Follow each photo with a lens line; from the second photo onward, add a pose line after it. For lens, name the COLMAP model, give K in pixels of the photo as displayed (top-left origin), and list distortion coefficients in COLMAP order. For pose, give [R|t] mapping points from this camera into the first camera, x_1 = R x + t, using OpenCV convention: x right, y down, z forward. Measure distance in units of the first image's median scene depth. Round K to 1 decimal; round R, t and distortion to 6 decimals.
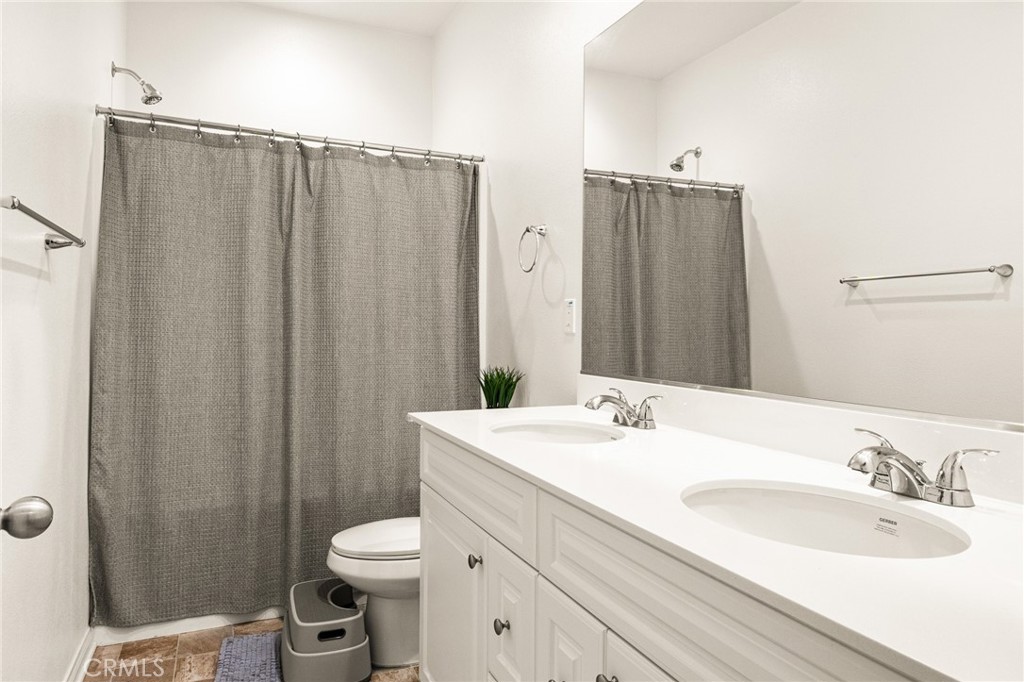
lens RADIAL K [[651.2, 0, 506.4], [0, 651.2, 335.4], [0, 0, 1]] dist [0.003201, -0.004530]
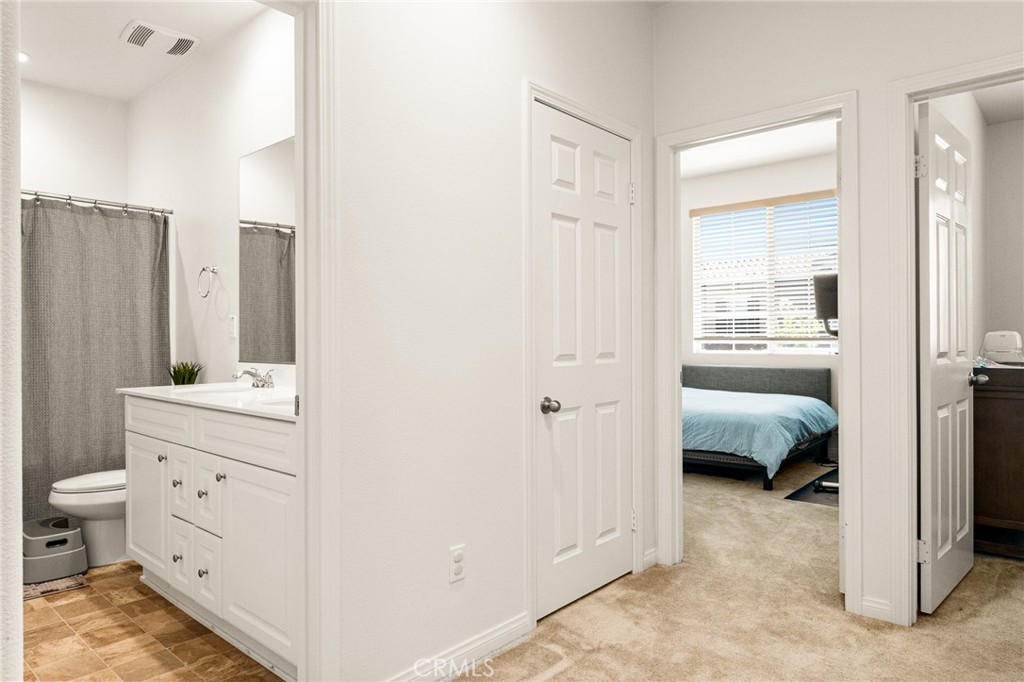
lens RADIAL K [[651.2, 0, 506.4], [0, 651.2, 335.4], [0, 0, 1]] dist [0.003201, -0.004530]
pose [[0.913294, -0.010647, 0.407161, 0.048095], [0.017271, 0.999771, -0.012599, 0.018209], [-0.406934, 0.018539, 0.913270, -0.556297]]
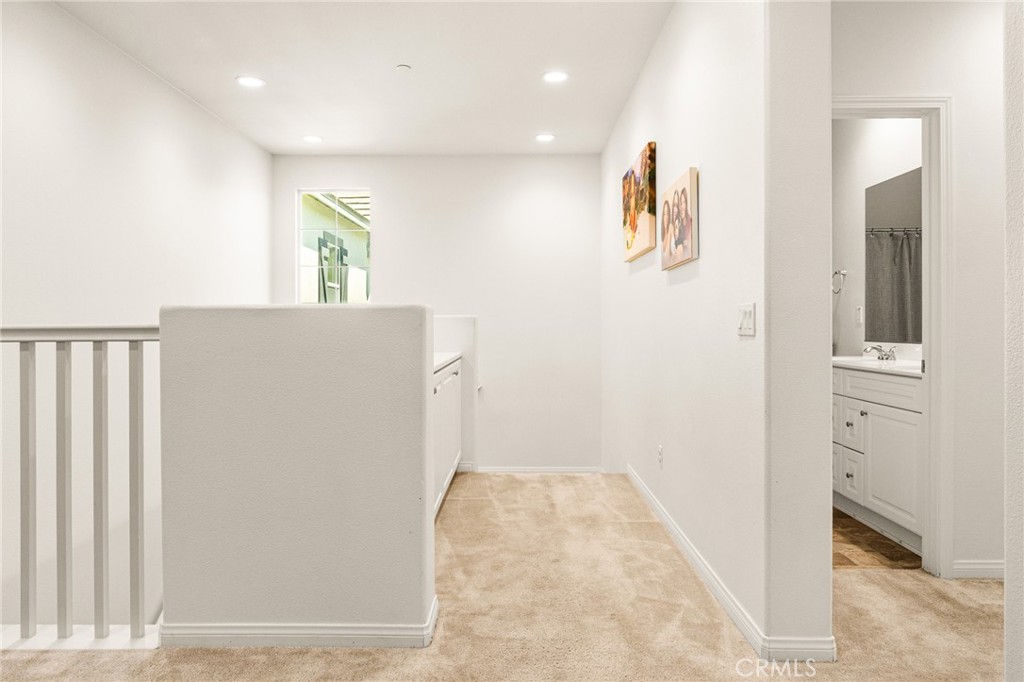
lens RADIAL K [[651.2, 0, 506.4], [0, 651.2, 335.4], [0, 0, 1]] dist [0.003201, -0.004530]
pose [[0.910142, -0.008155, -0.414216, -0.055720], [0.008840, 0.999961, -0.000264, 0.020941], [0.414202, -0.003421, 0.910178, -1.116072]]
